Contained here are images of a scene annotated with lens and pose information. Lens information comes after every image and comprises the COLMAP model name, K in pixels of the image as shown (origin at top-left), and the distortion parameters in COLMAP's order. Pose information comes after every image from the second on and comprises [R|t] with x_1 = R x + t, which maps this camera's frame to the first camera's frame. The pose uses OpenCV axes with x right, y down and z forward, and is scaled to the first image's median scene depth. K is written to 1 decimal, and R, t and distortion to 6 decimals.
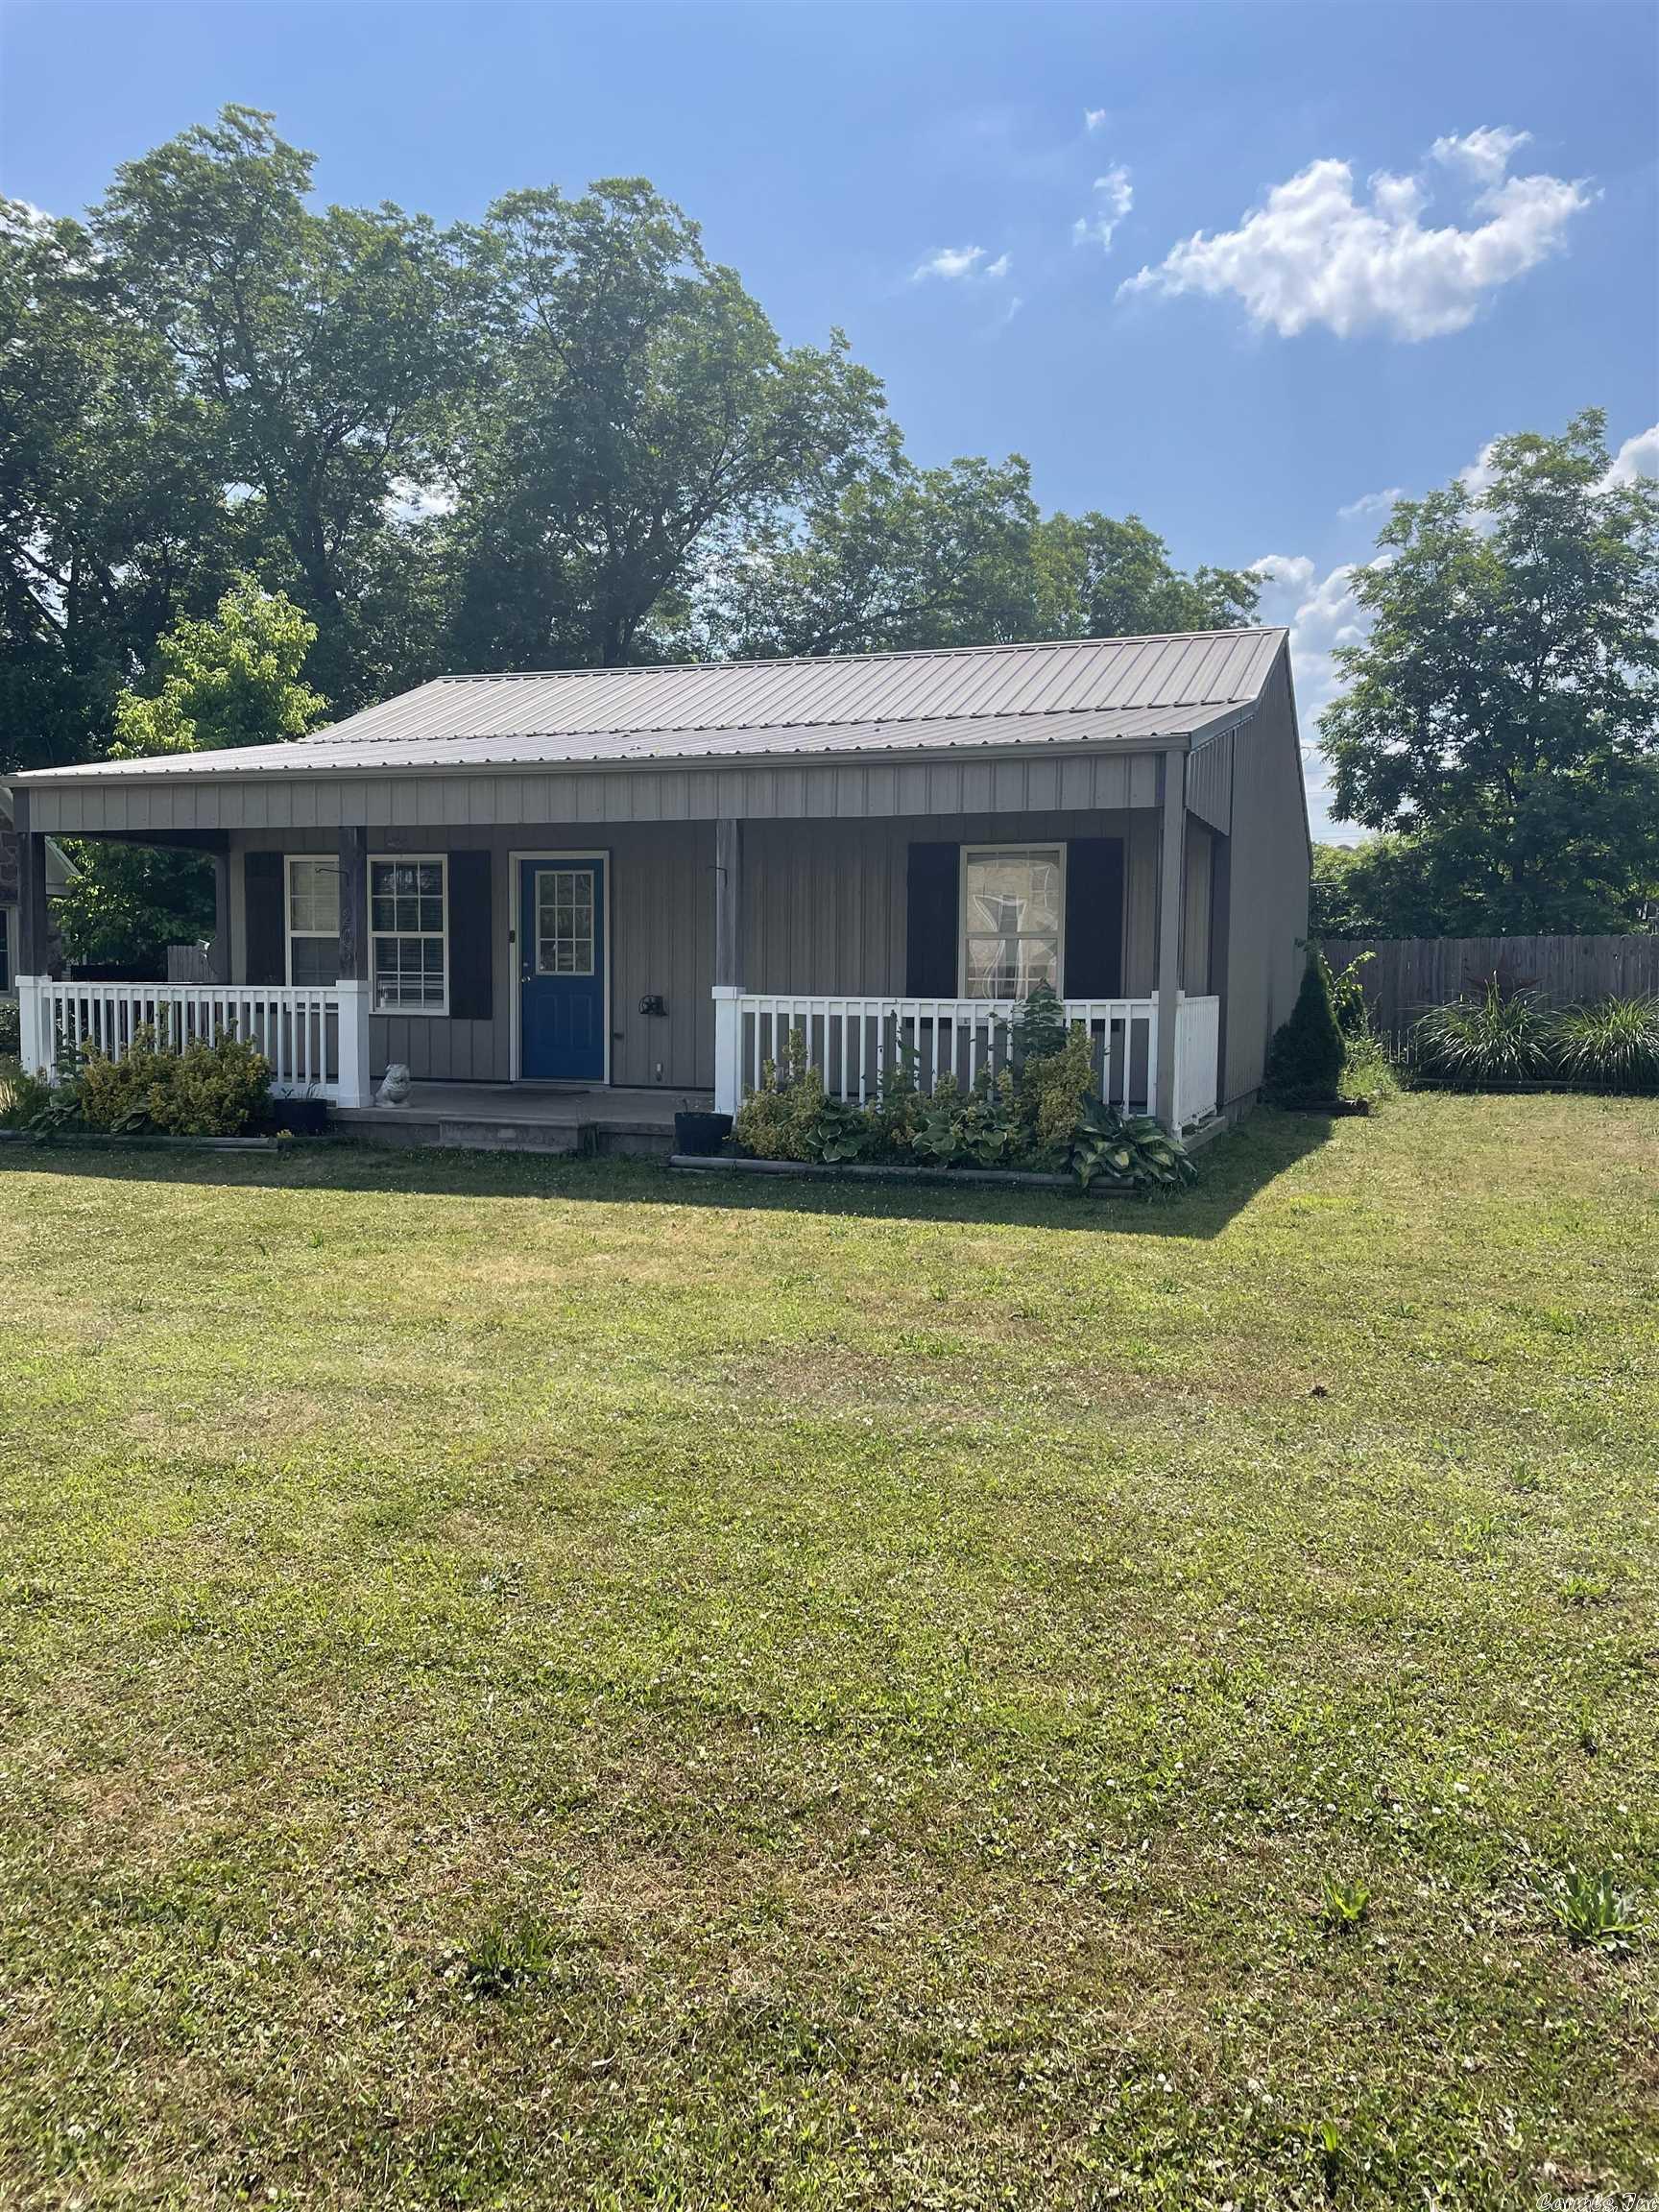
lens RADIAL K [[1663.7, 0, 850.0], [0, 1663.7, 1111.4], [0, 0, 1]] dist [0.084134, -0.108233]
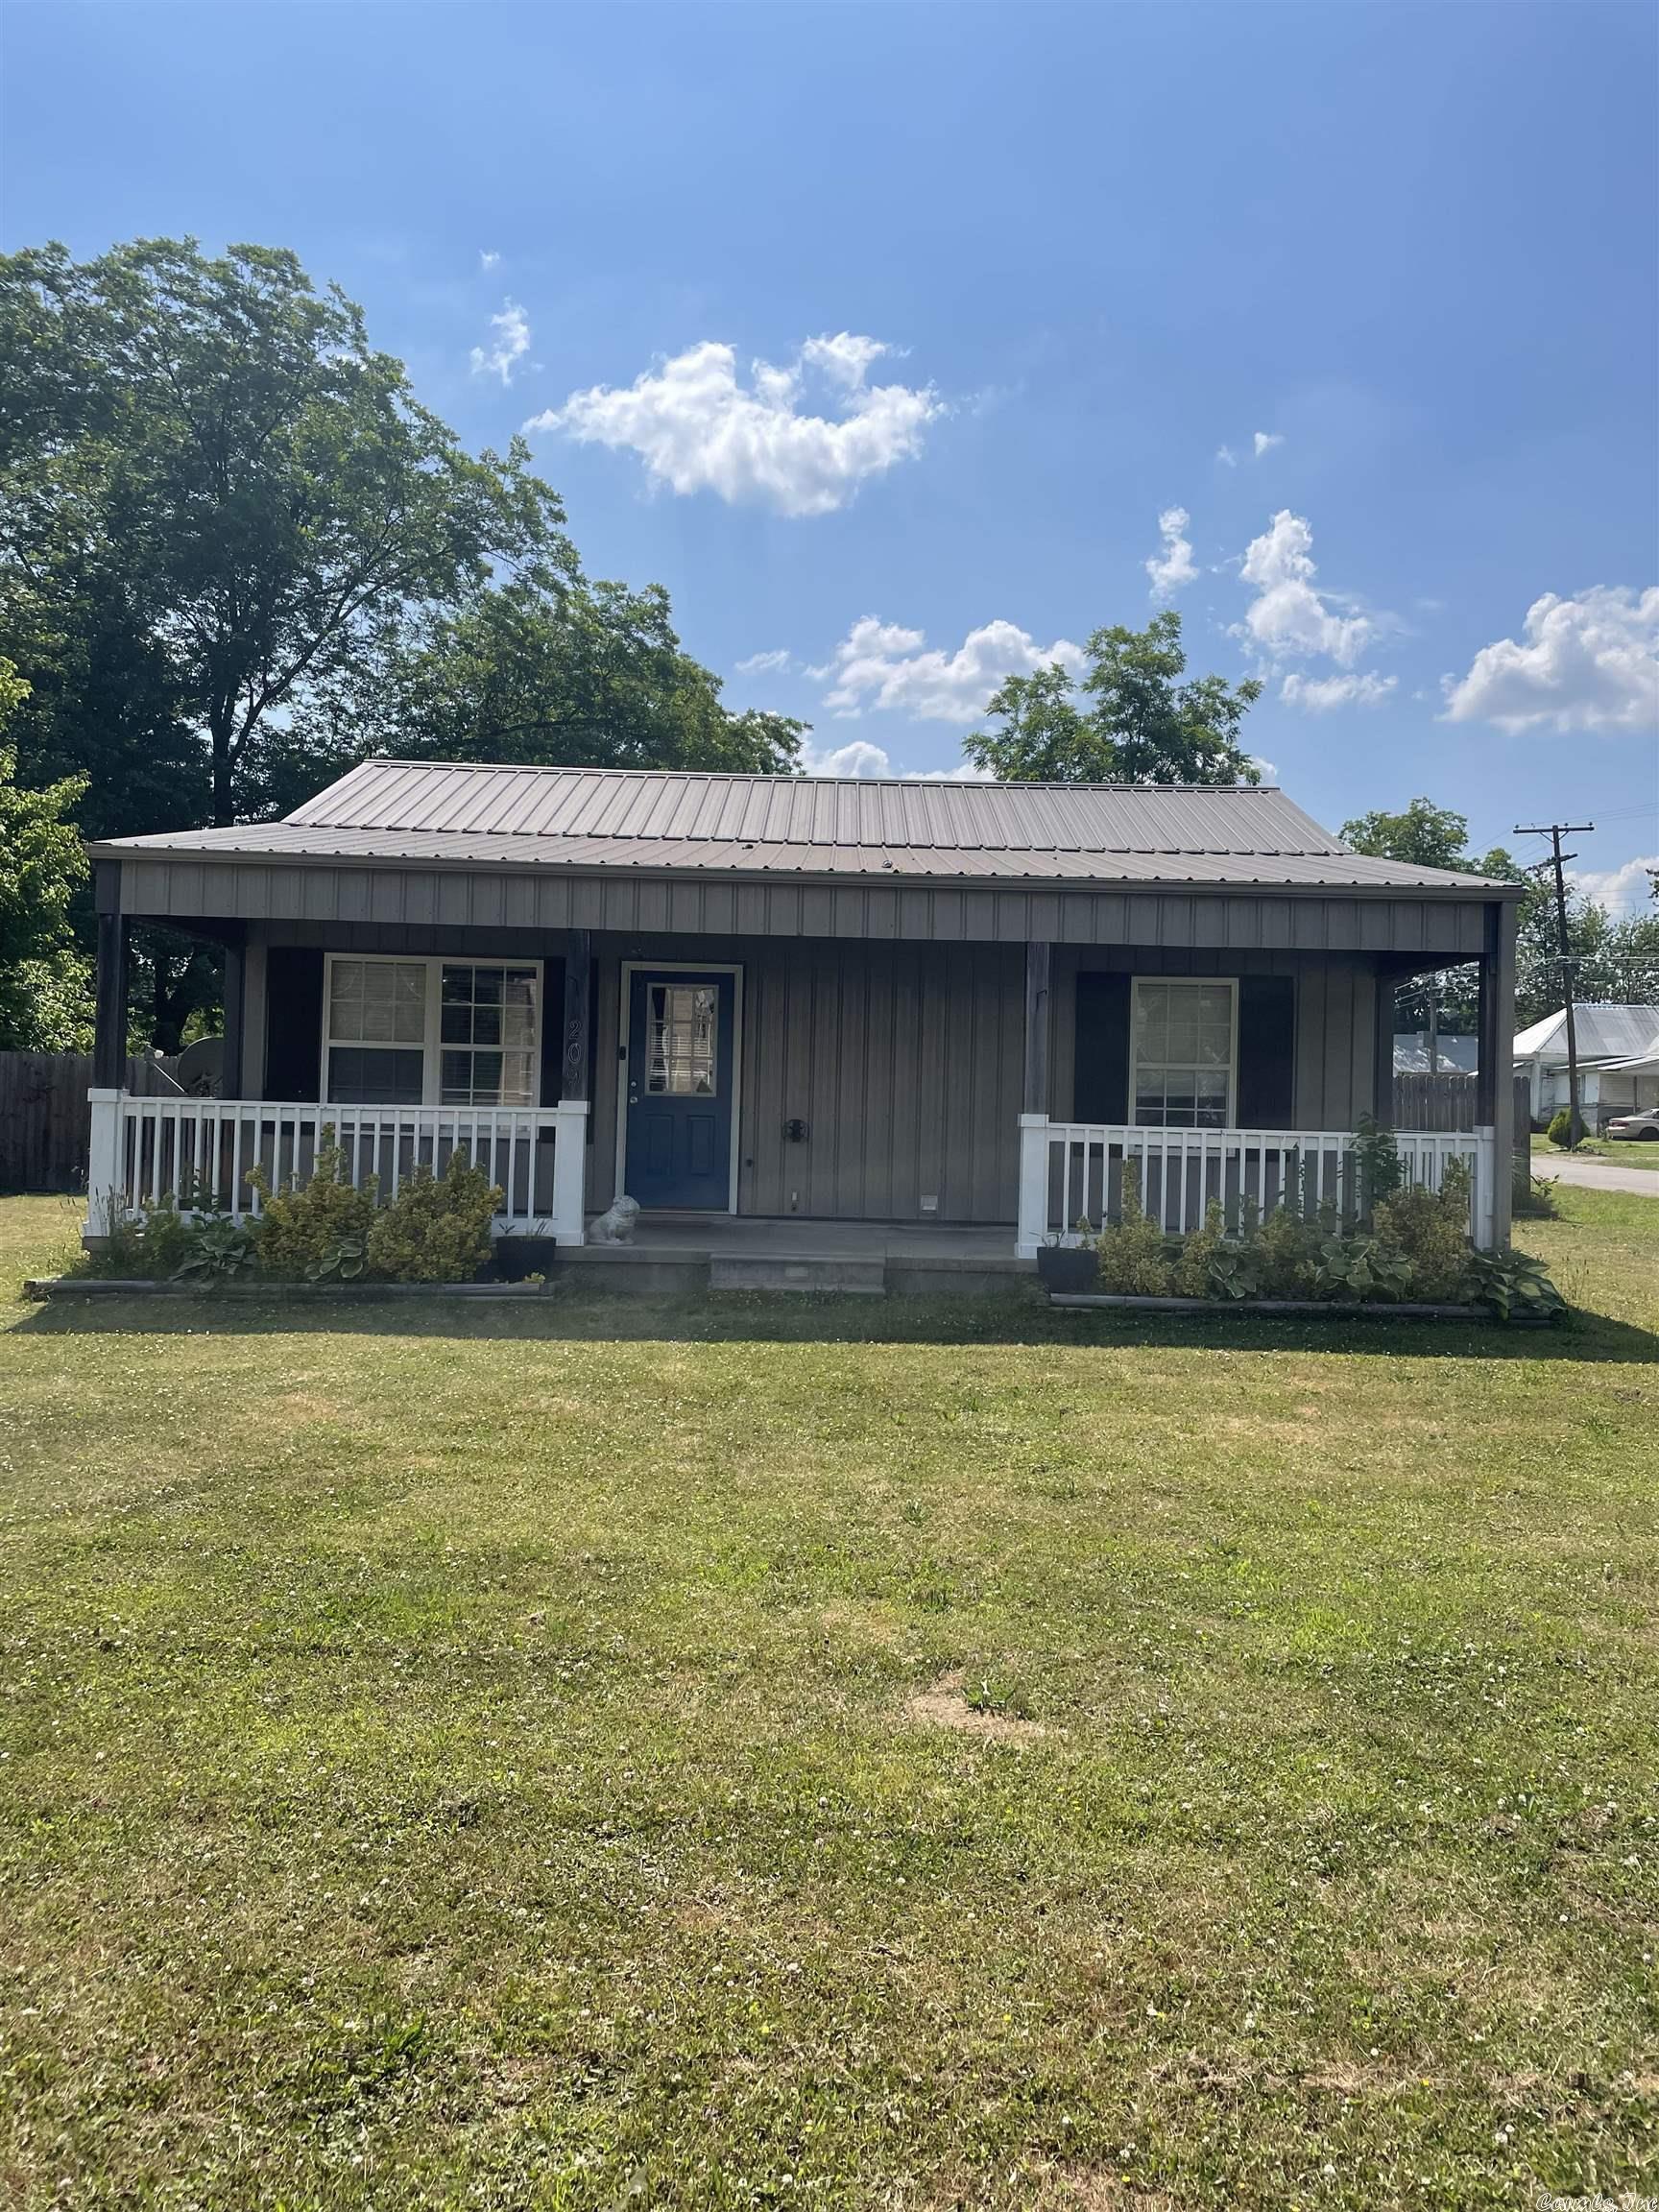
lens RADIAL K [[1663.7, 0, 848.9], [0, 1663.7, 1108.5], [0, 0, 1]] dist [0.084134, -0.108233]
pose [[0.938132, 0.016026, 0.345907, -0.378325], [0.009332, 0.997395, -0.071520, -0.008163], [-0.346153, 0.070324, 0.935539, 0.104275]]
